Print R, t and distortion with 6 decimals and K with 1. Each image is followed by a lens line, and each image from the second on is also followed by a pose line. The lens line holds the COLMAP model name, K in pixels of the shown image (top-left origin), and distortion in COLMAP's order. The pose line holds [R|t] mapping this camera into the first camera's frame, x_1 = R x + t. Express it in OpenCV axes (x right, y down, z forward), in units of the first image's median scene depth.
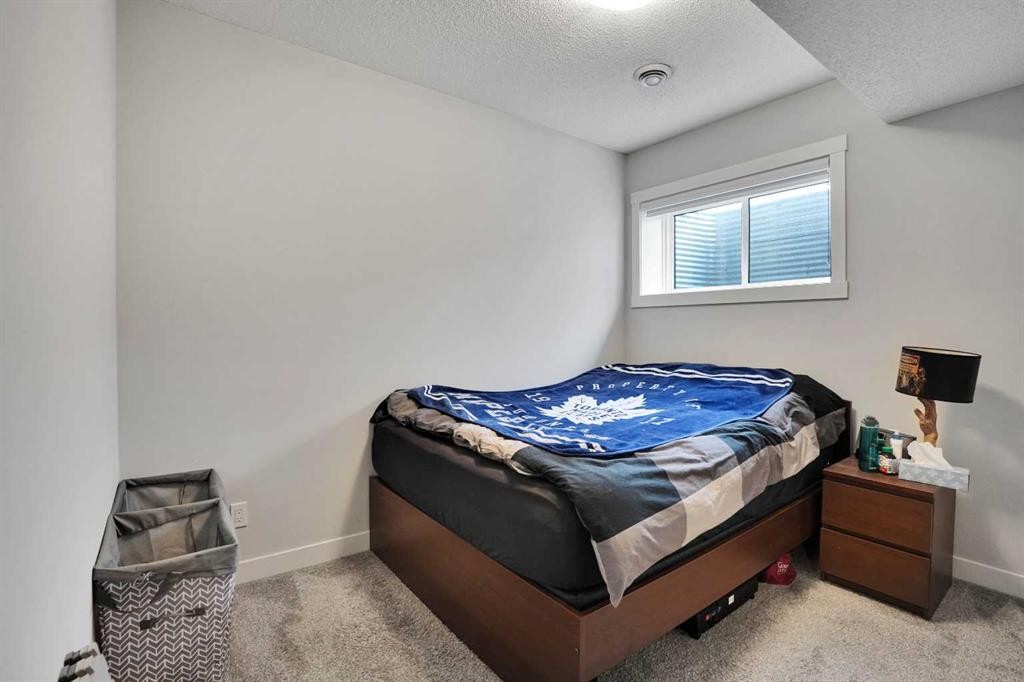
lens RADIAL K [[482.4, 0, 503.5], [0, 482.4, 340.3], [0, 0, 1]] dist [-0.066655, 0.031058]
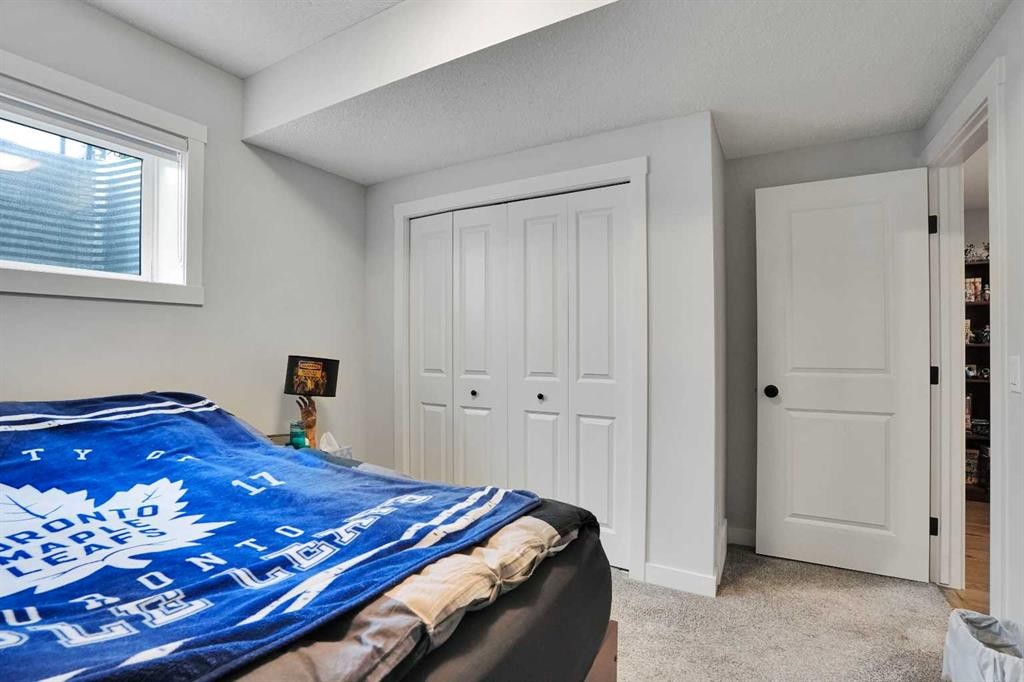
lens RADIAL K [[482.4, 0, 503.5], [0, 482.4, 340.3], [0, 0, 1]] dist [-0.066655, 0.031058]
pose [[-0.394234, 0.009887, 0.918957, -0.323919], [0.021728, 0.999763, -0.001436, -0.008316], [-0.918753, 0.019401, -0.394356, 0.804691]]
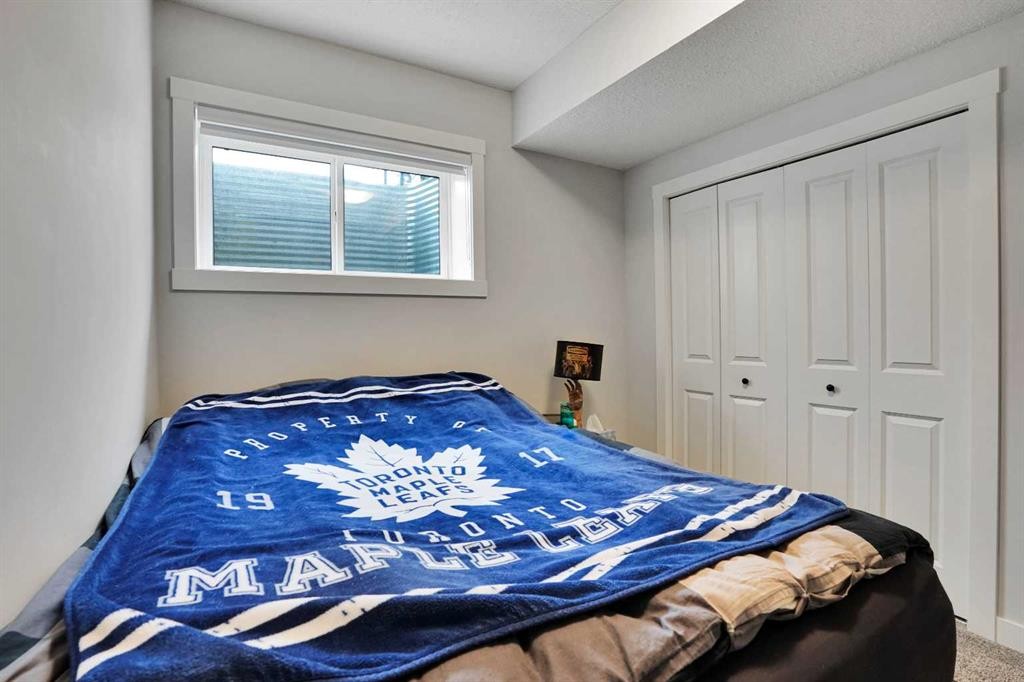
lens RADIAL K [[482.4, 0, 503.5], [0, 482.4, 340.3], [0, 0, 1]] dist [-0.066655, 0.031058]
pose [[0.095695, -0.016278, 0.995278, -0.316733], [0.036165, 0.999263, 0.012866, -0.007560], [-0.994754, 0.034763, 0.096213, 0.839518]]
